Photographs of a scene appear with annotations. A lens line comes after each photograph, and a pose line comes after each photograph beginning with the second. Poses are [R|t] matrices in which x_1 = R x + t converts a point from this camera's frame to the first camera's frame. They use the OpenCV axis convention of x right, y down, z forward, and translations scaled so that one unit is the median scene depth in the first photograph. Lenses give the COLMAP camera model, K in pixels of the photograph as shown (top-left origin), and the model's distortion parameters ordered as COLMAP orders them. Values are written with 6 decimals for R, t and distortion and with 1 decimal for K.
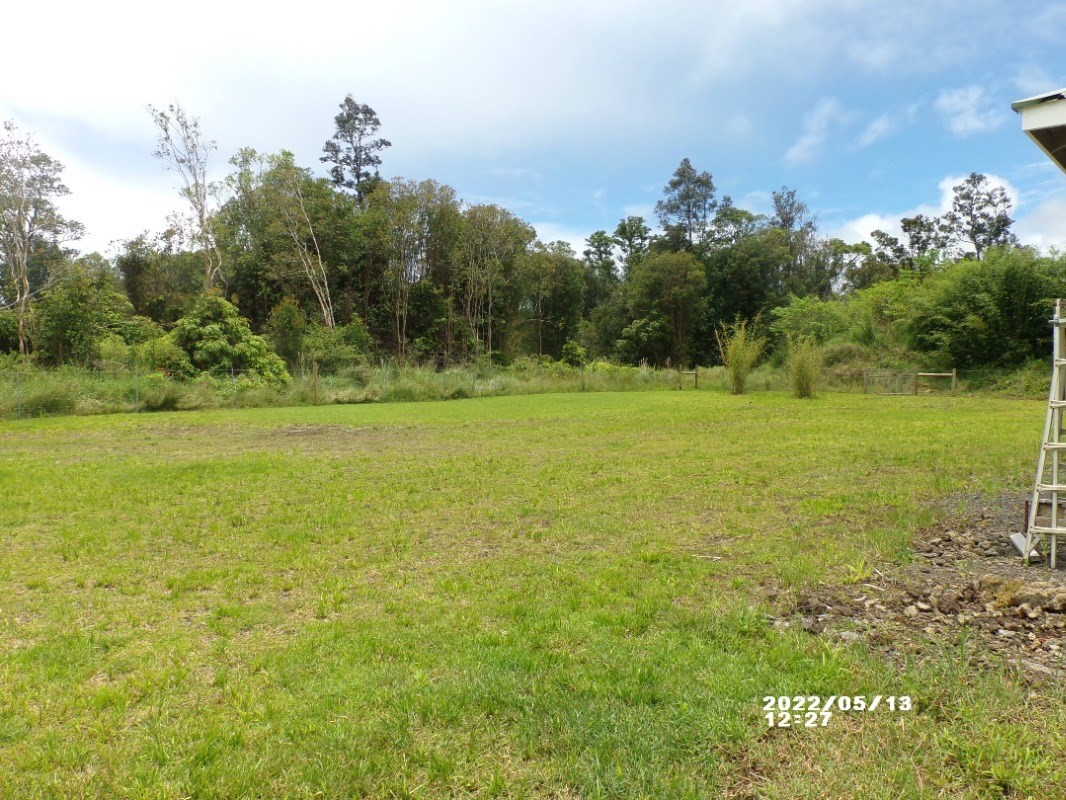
lens RADIAL K [[743.3, 0, 556.7], [0, 743.3, 396.2], [0, 0, 1]] dist [-0.003021, -0.001095]
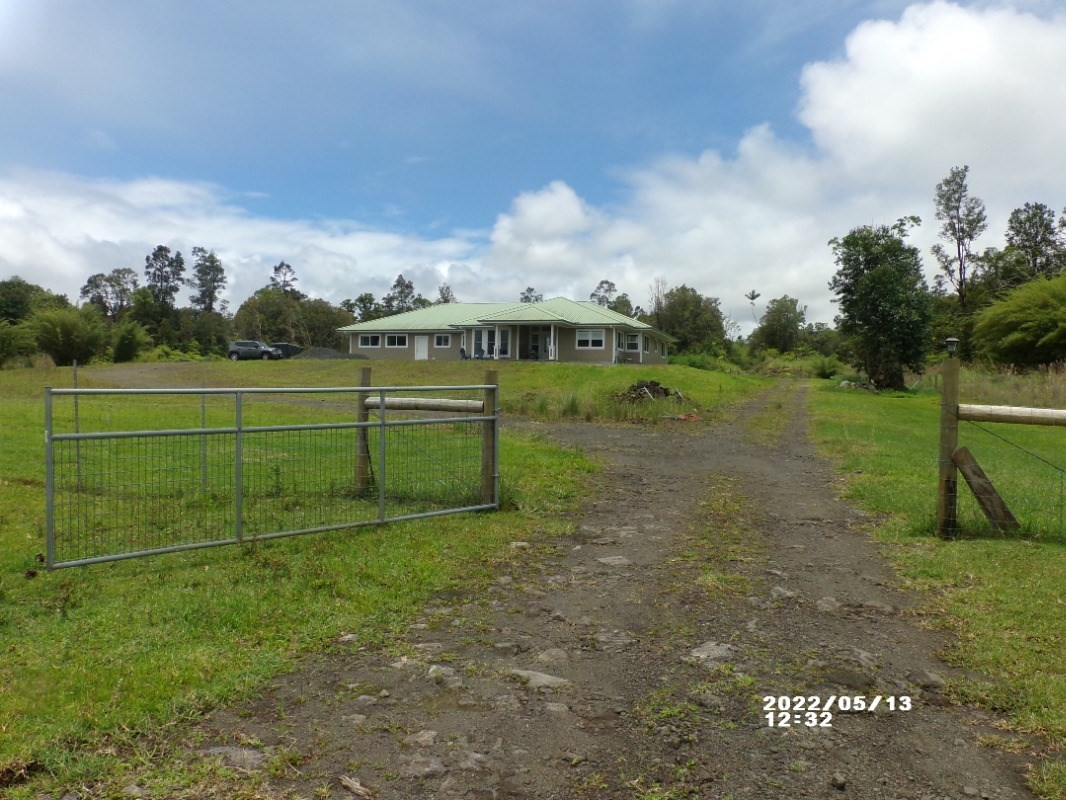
lens RADIAL K [[823.4, 0, 525.6], [0, 823.4, 401.8], [0, 0, 1]] dist [0.069156, -0.117300]
pose [[0.924086, -0.002394, 0.382178, -0.418634], [0.014869, 0.999449, -0.029691, 0.129550], [-0.381896, 0.033119, 0.923612, -1.376647]]
